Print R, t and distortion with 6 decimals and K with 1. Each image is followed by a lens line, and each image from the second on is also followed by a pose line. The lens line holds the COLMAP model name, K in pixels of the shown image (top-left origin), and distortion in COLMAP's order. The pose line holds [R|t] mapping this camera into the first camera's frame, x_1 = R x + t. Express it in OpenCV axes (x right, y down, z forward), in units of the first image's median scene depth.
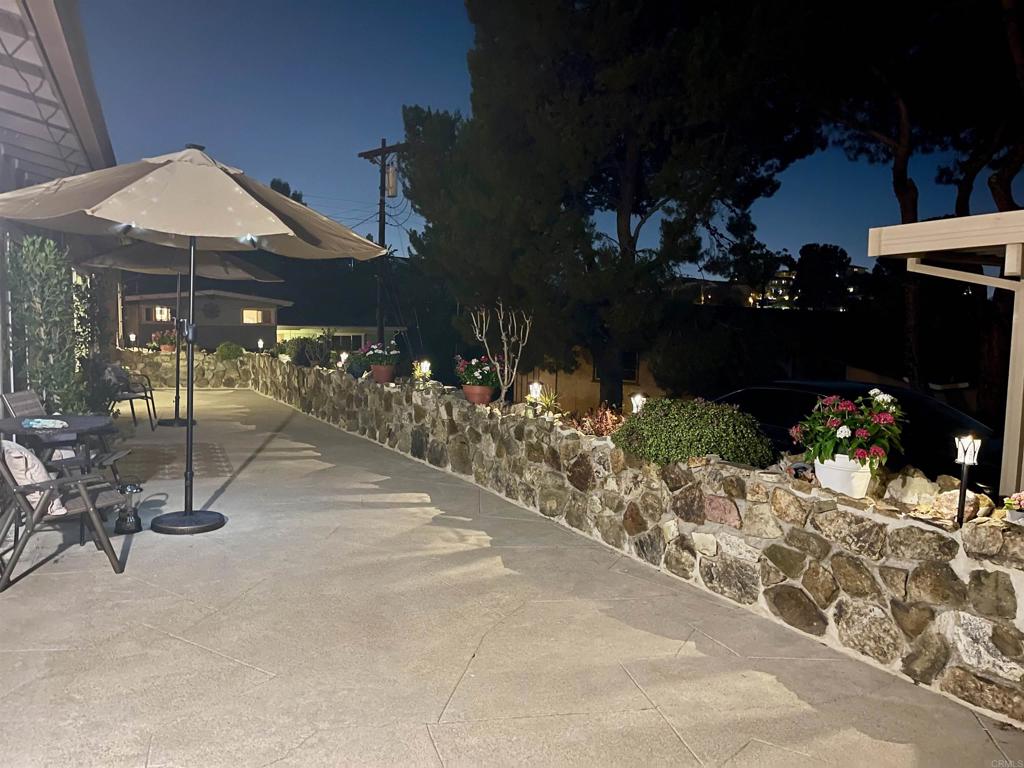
lens RADIAL K [[765.3, 0, 511.4], [0, 765.3, 383.6], [0, 0, 1]] dist [0.053273, -0.062568]
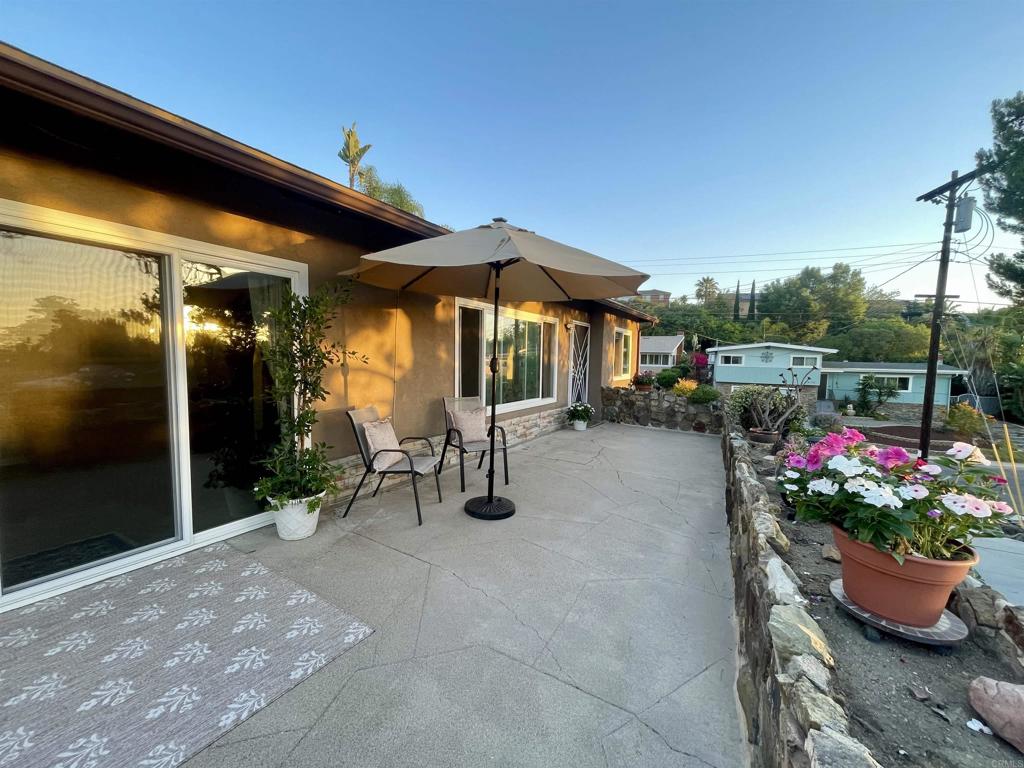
lens RADIAL K [[408.0, 0, 508.8], [0, 408.0, 387.7], [0, 0, 1]] dist [-0.005580, -0.000259]
pose [[0.557218, 0.054871, -0.828551, -0.055073], [-0.074410, 0.997100, 0.015990, -0.026842], [0.827025, 0.052742, 0.559685, 0.345110]]
